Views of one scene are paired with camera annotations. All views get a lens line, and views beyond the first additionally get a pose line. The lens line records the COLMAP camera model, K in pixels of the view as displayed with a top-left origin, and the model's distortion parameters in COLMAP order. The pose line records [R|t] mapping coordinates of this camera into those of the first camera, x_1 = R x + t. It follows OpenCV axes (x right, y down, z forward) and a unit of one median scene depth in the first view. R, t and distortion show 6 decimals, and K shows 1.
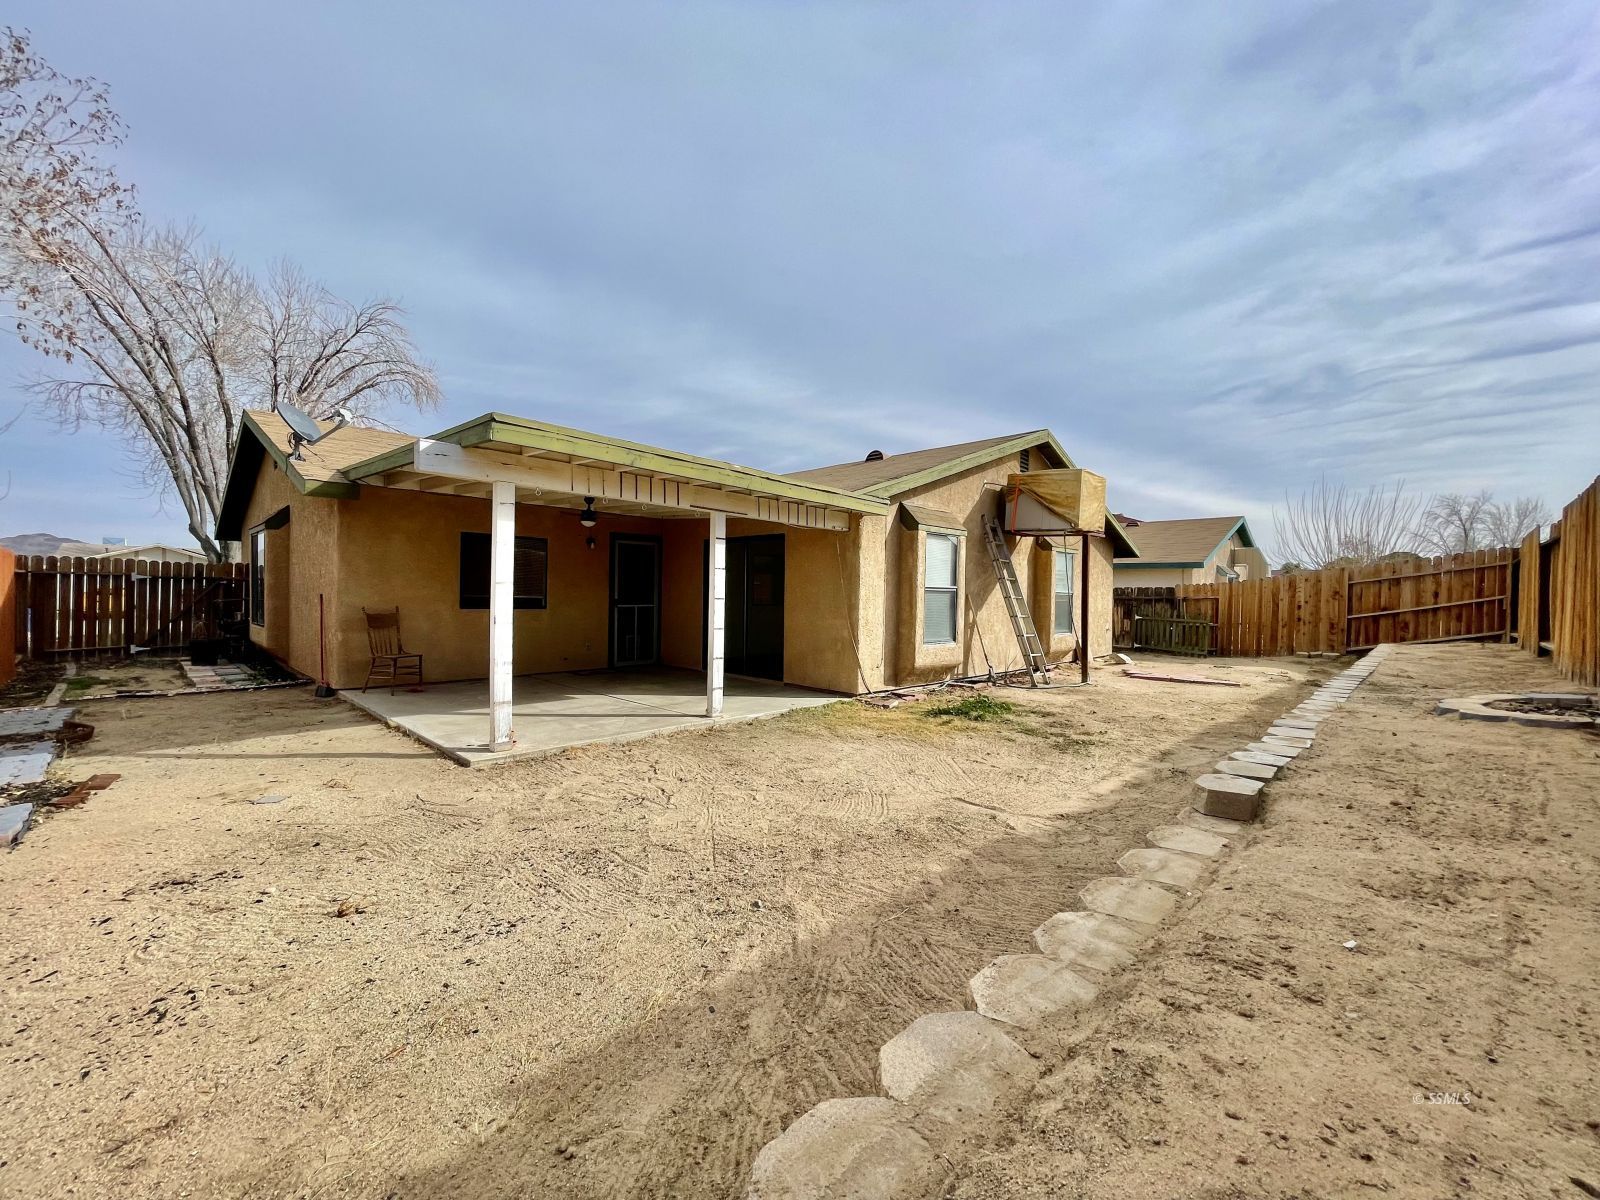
lens RADIAL K [[636.6, 0, 798.7], [0, 636.6, 599.2], [0, 0, 1]] dist [0.001835, 0.000178]
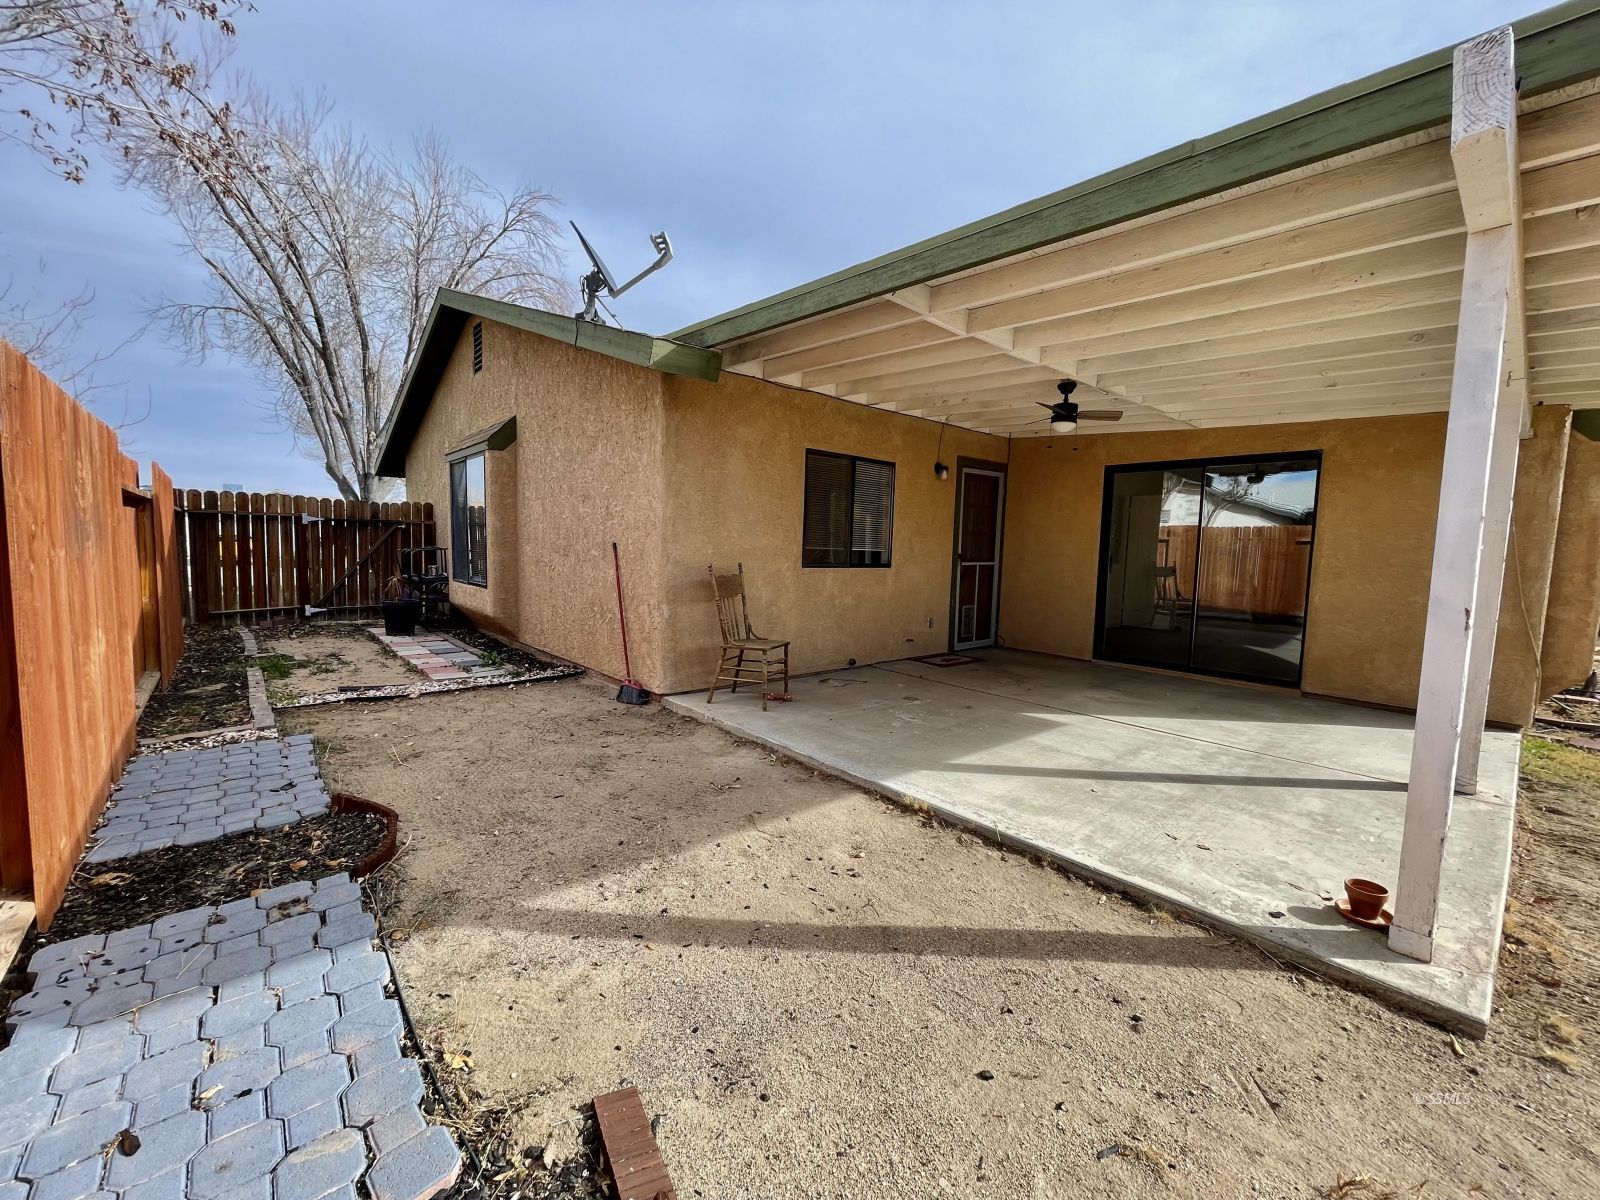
lens RADIAL K [[636.6, 0, 800.3], [0, 636.6, 599.2], [0, 0, 1]] dist [0.001835, 0.000178]
pose [[0.996075, 0.017027, -0.086859, -0.378130], [-0.010602, 0.997209, 0.073910, -0.000466], [0.087875, -0.072699, 0.993475, 0.277887]]
